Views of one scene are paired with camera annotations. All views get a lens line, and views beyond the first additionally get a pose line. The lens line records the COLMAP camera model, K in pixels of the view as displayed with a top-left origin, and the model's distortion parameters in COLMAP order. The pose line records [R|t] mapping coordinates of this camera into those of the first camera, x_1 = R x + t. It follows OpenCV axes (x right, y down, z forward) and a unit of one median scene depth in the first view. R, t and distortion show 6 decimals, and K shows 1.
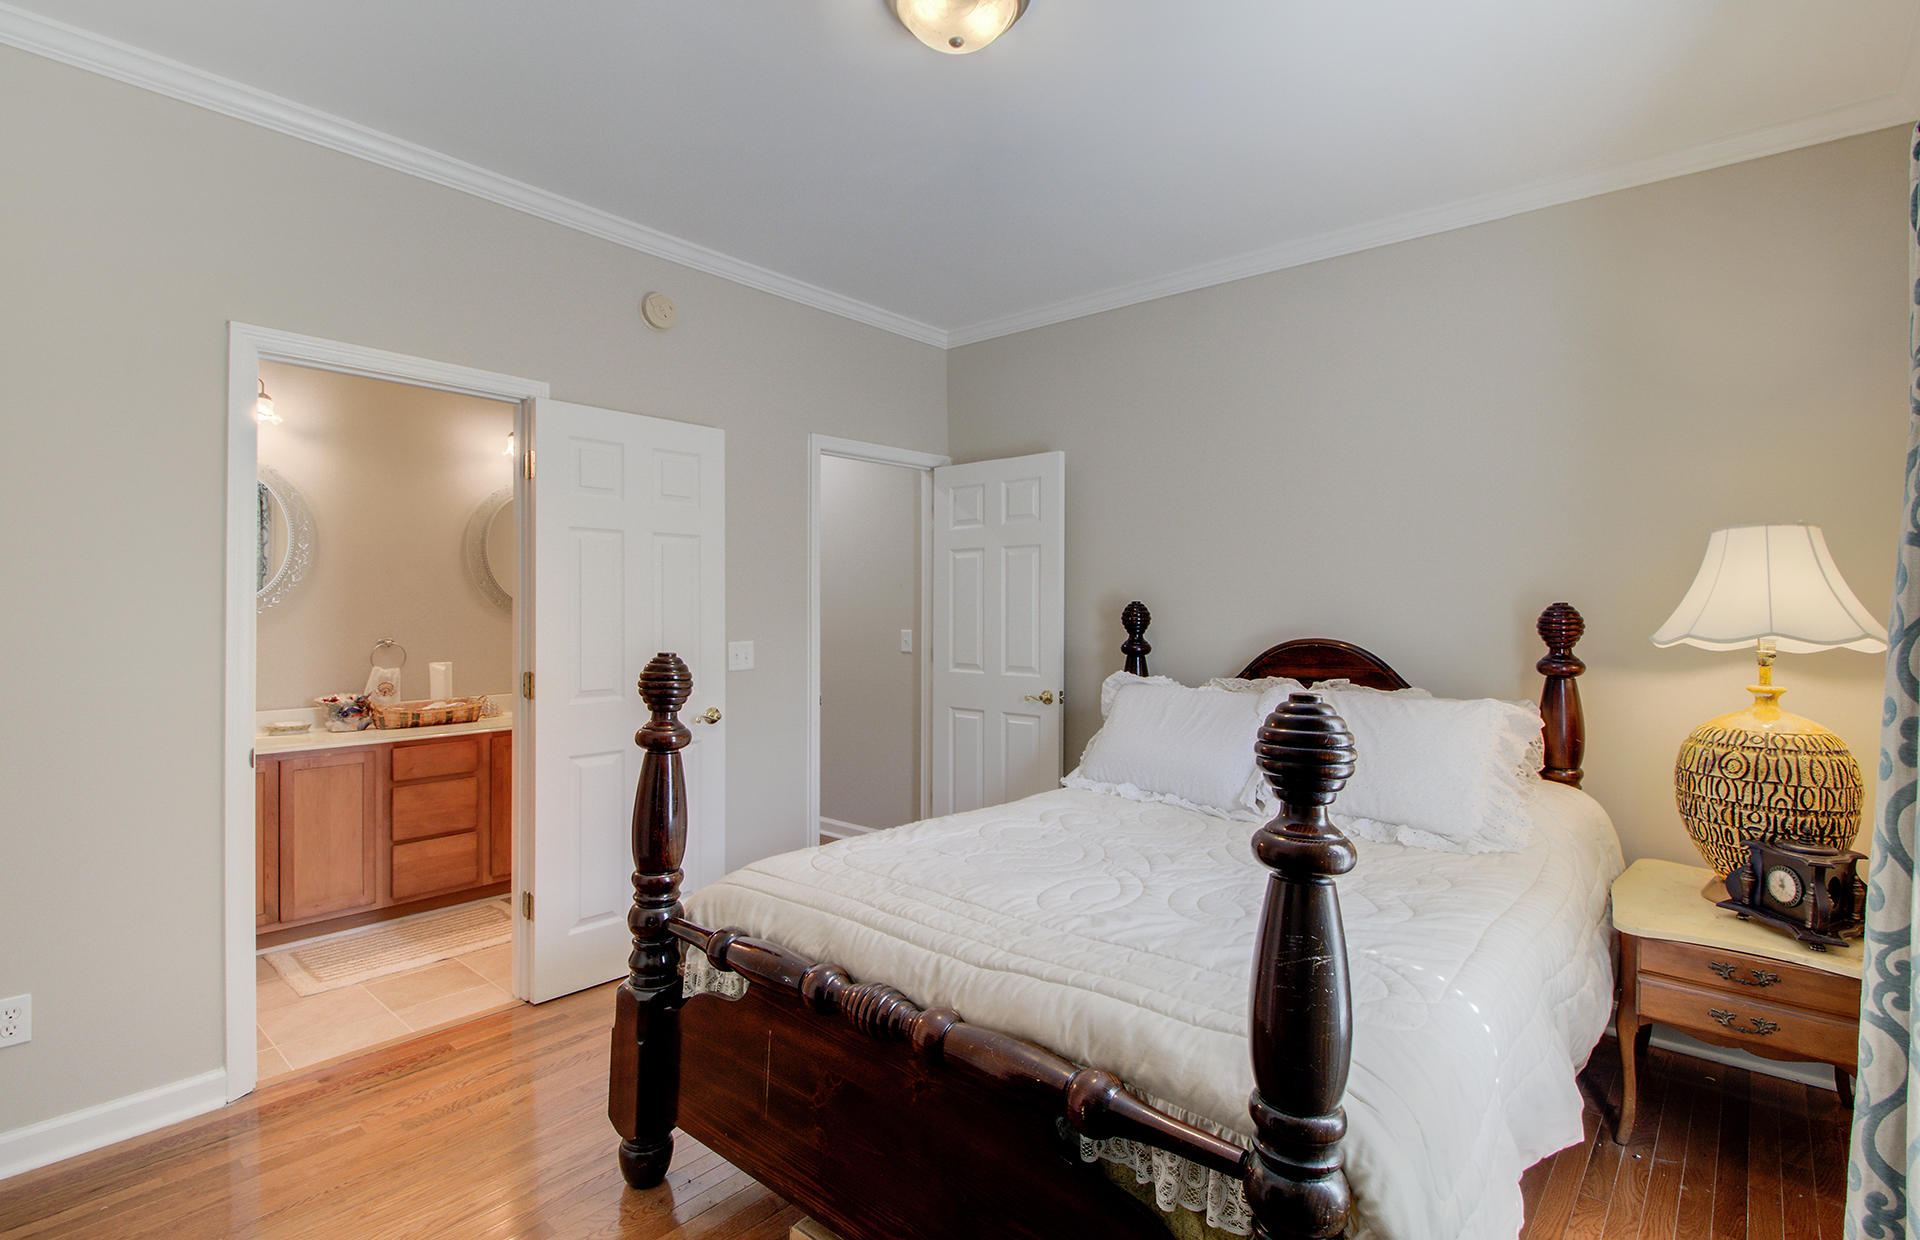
lens RADIAL K [[884.0, 0, 955.9], [0, 884.0, 611.4], [0, 0, 1]] dist [-0.004142, -0.002016]
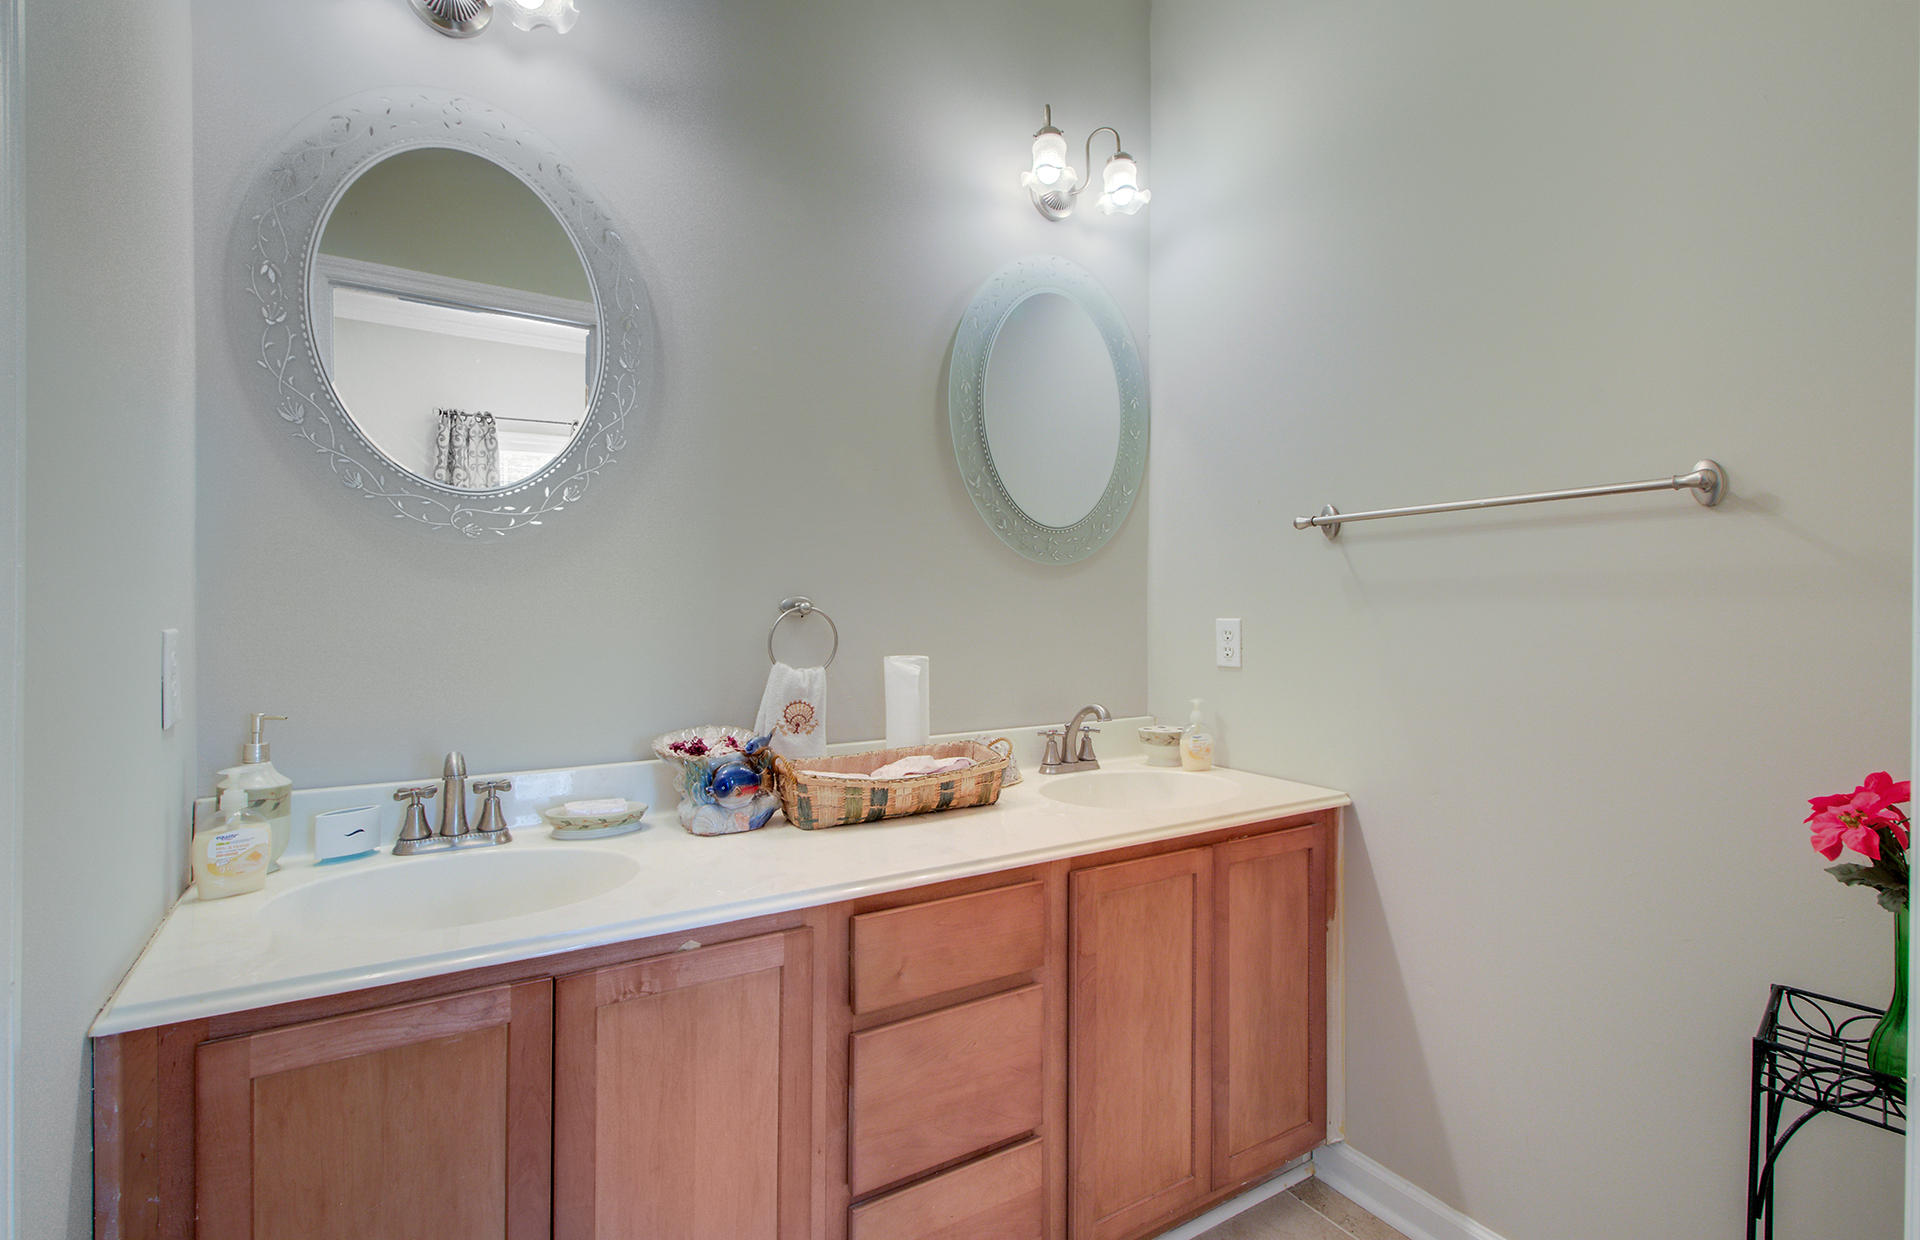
lens RADIAL K [[884.0, 0, 960.3], [0, 884.0, 611.4], [0, 0, 1]] dist [-0.004142, -0.002016]
pose [[0.958202, 0.019708, -0.285414, -0.478036], [-0.014464, 0.999686, 0.020470, 0.029397], [0.285727, -0.015486, 0.958186, 0.652230]]
